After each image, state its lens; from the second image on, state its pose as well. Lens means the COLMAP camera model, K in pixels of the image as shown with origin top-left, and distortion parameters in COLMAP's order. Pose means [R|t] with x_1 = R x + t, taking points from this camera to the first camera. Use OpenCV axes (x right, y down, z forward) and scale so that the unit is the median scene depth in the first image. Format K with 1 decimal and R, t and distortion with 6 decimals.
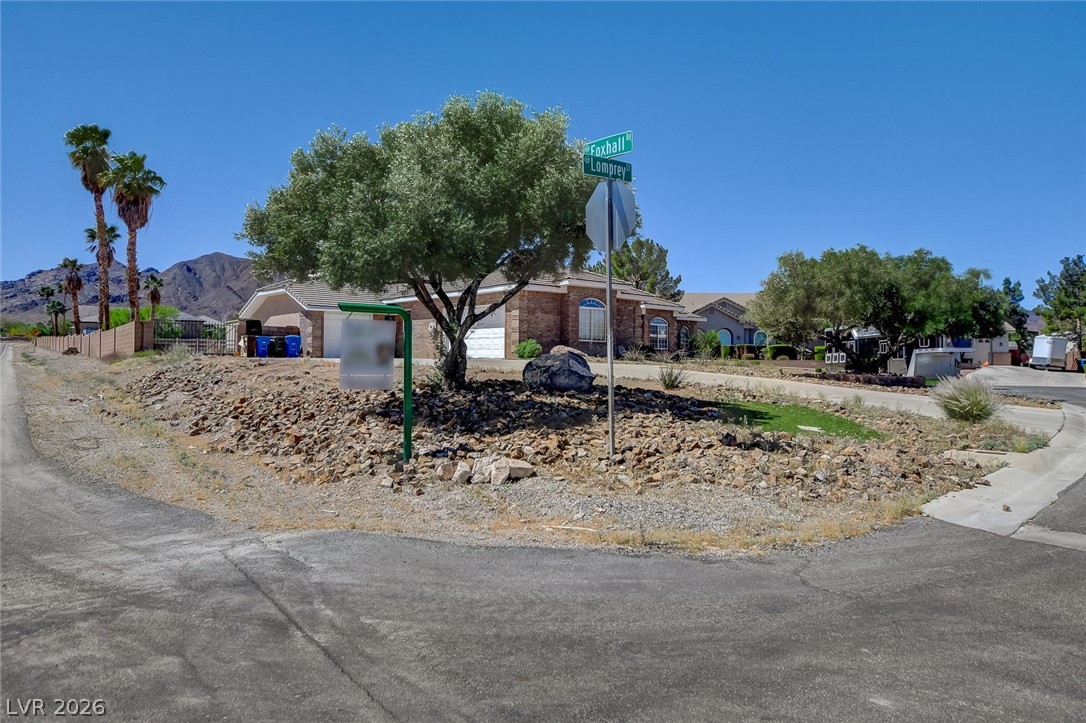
lens RADIAL K [[758.5, 0, 543.0], [0, 758.5, 361.5], [0, 0, 1]] dist [0.003107, -0.078882]
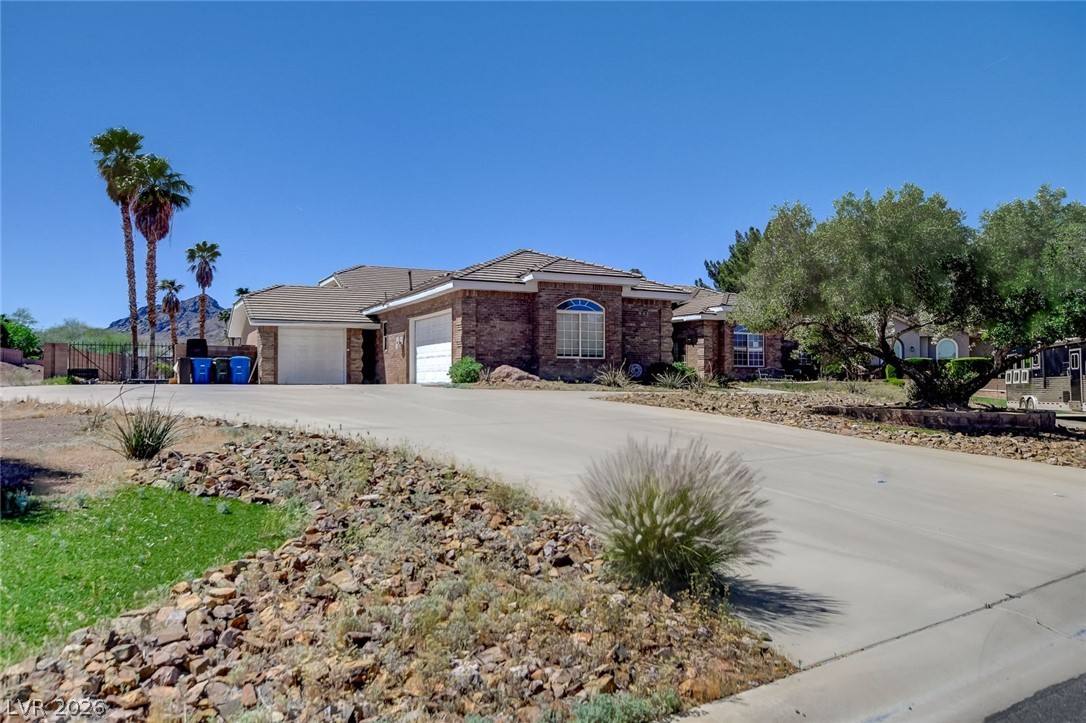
lens RADIAL K [[833.3, 0, 539.4], [0, 833.3, 381.7], [0, 0, 1]] dist [-0.010689, -0.000937]
pose [[0.963128, -0.008091, -0.268921, 0.232056], [0.008391, 0.999965, -0.000034, -0.004811], [0.268911, -0.002224, 0.963162, 0.227074]]
